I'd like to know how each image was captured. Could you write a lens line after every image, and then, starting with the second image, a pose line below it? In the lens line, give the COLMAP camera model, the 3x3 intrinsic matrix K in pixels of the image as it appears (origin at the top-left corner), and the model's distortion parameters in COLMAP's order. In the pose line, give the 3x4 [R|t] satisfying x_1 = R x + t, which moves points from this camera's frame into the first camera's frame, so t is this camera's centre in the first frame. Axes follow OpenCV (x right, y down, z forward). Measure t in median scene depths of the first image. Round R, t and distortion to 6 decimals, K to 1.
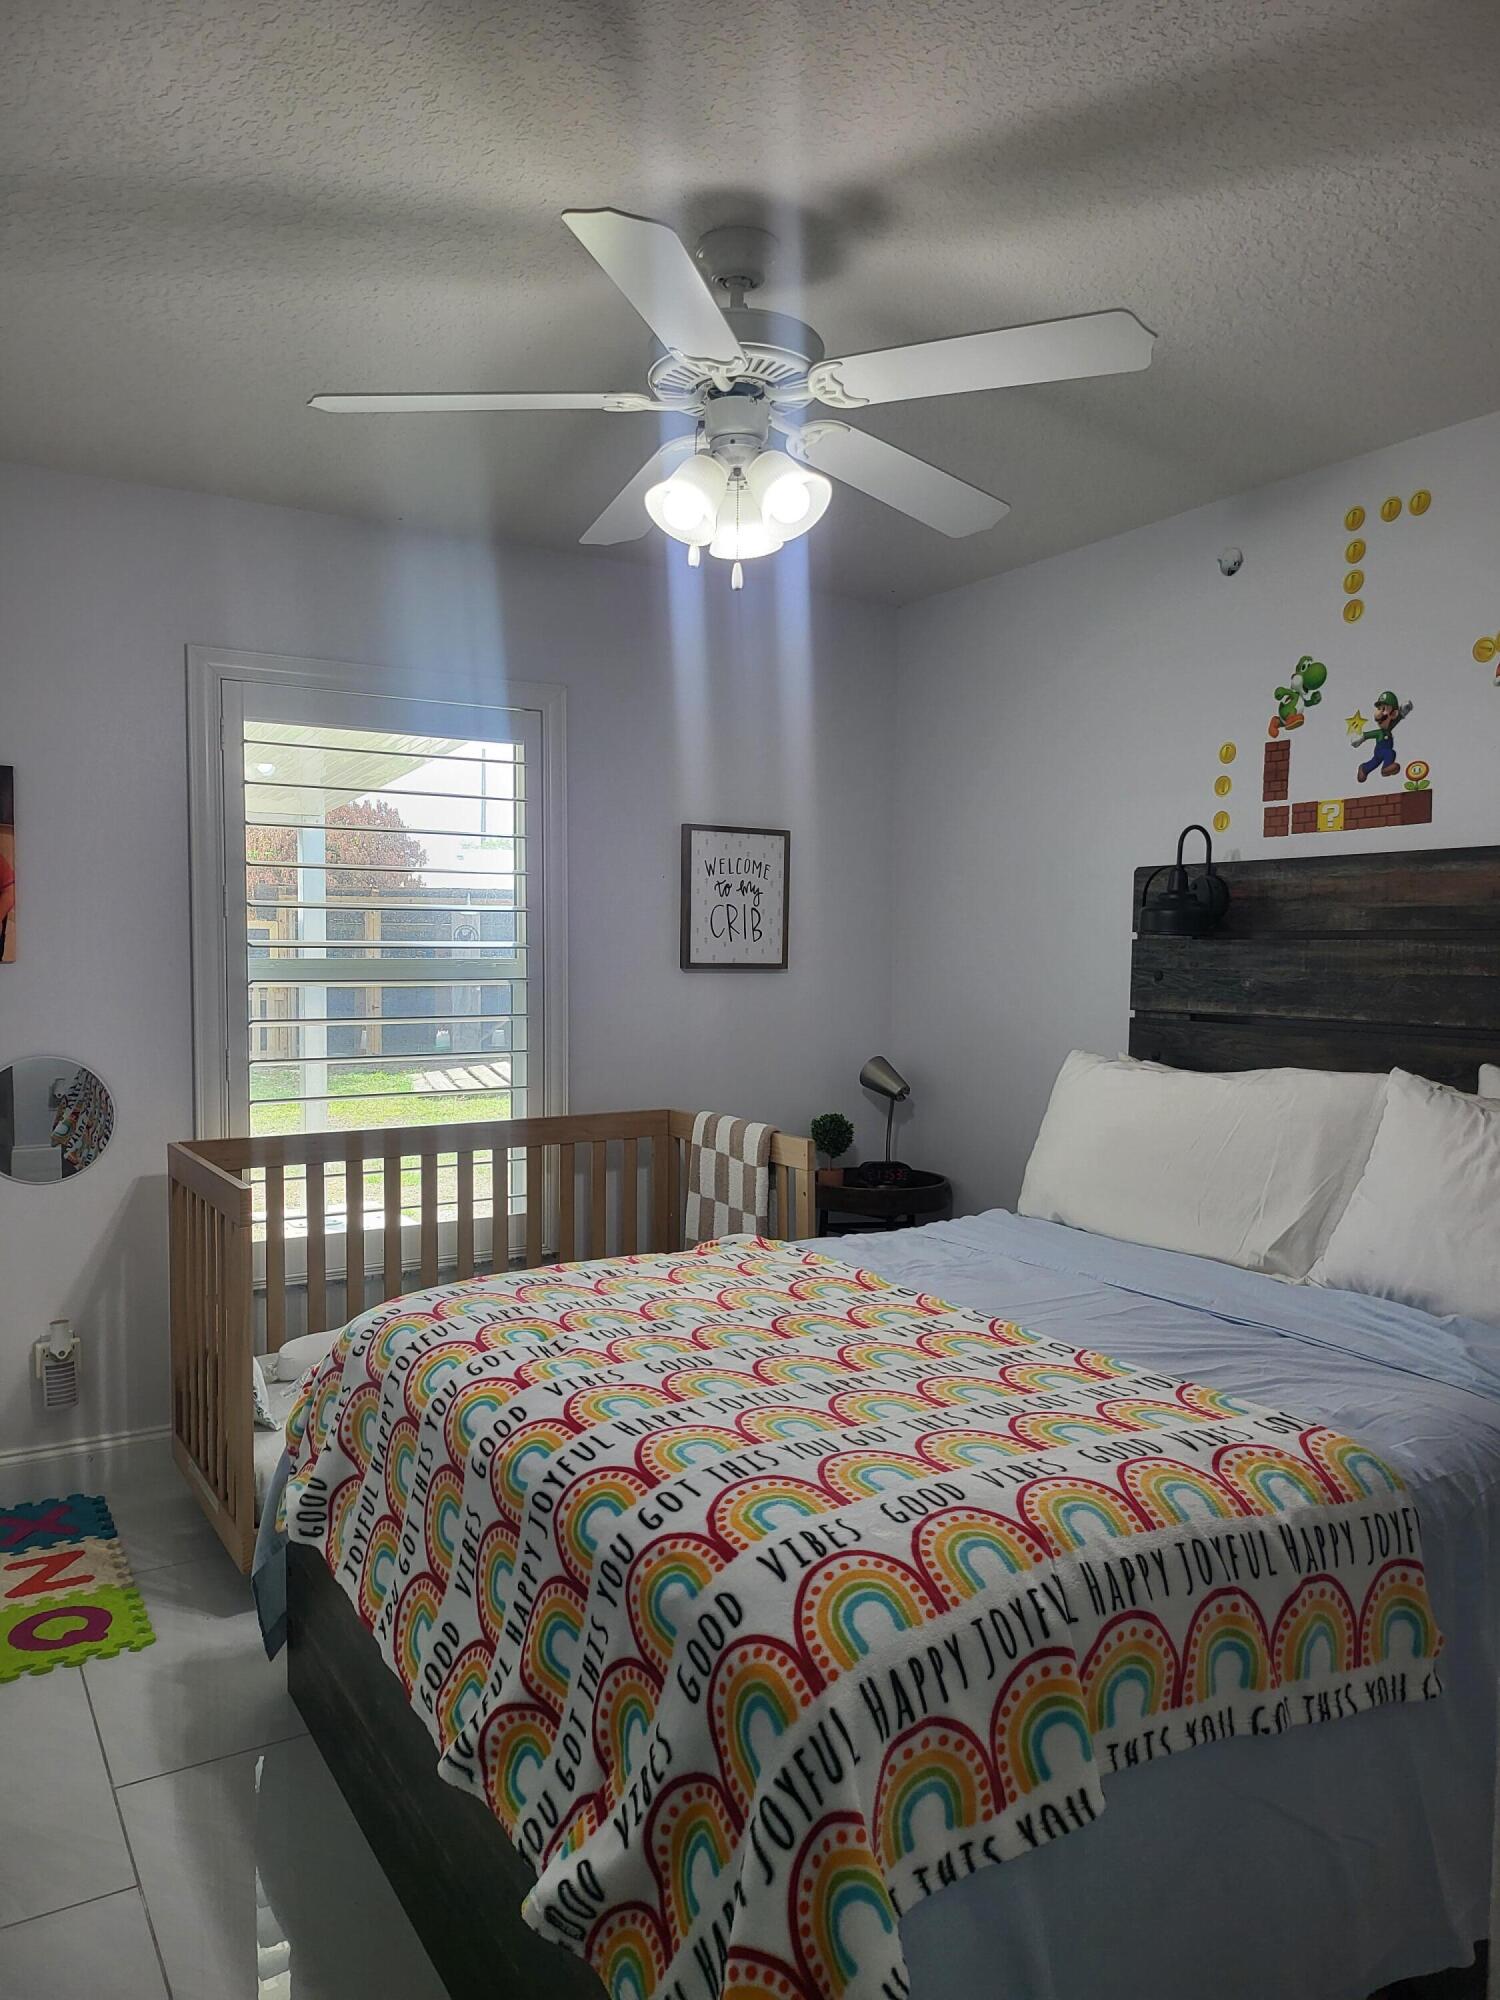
lens RADIAL K [[1402.6, 0, 752.9], [0, 1402.6, 987.1], [0, 0, 1]] dist [0.006213, -0.001195]
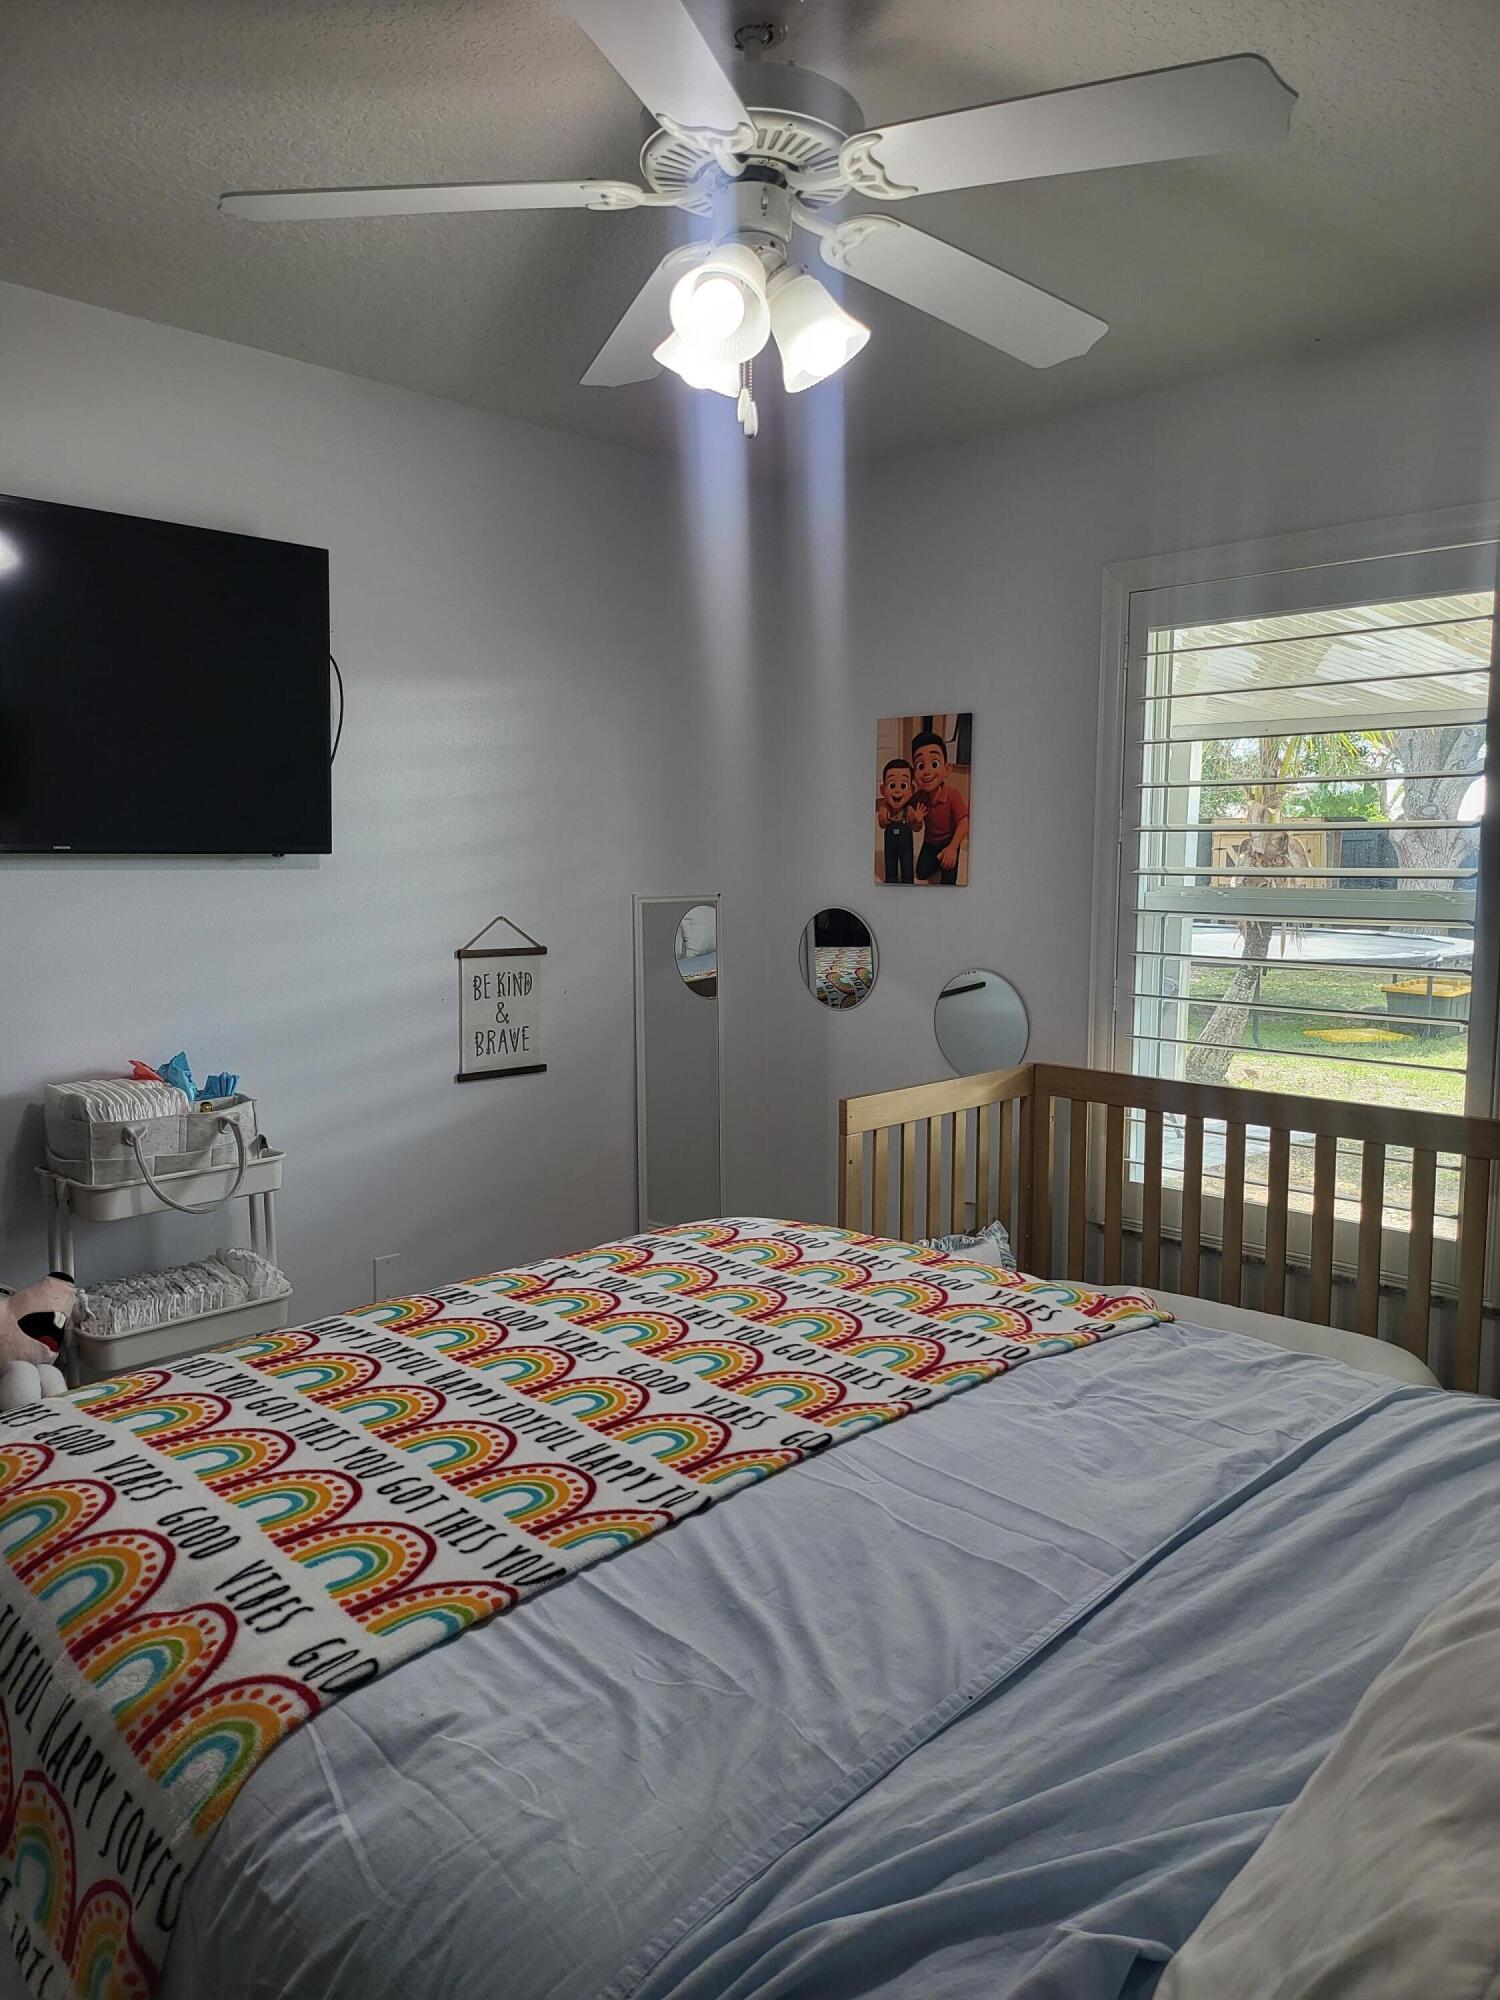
lens RADIAL K [[1402.6, 0, 753.7], [0, 1402.6, 1011.4], [0, 0, 1]] dist [0.006213, -0.001195]
pose [[0.271242, 0.116766, -0.955402, 0.482336], [-0.044359, 0.993076, 0.108777, -0.027890], [0.961488, 0.012875, 0.274544, 0.485274]]
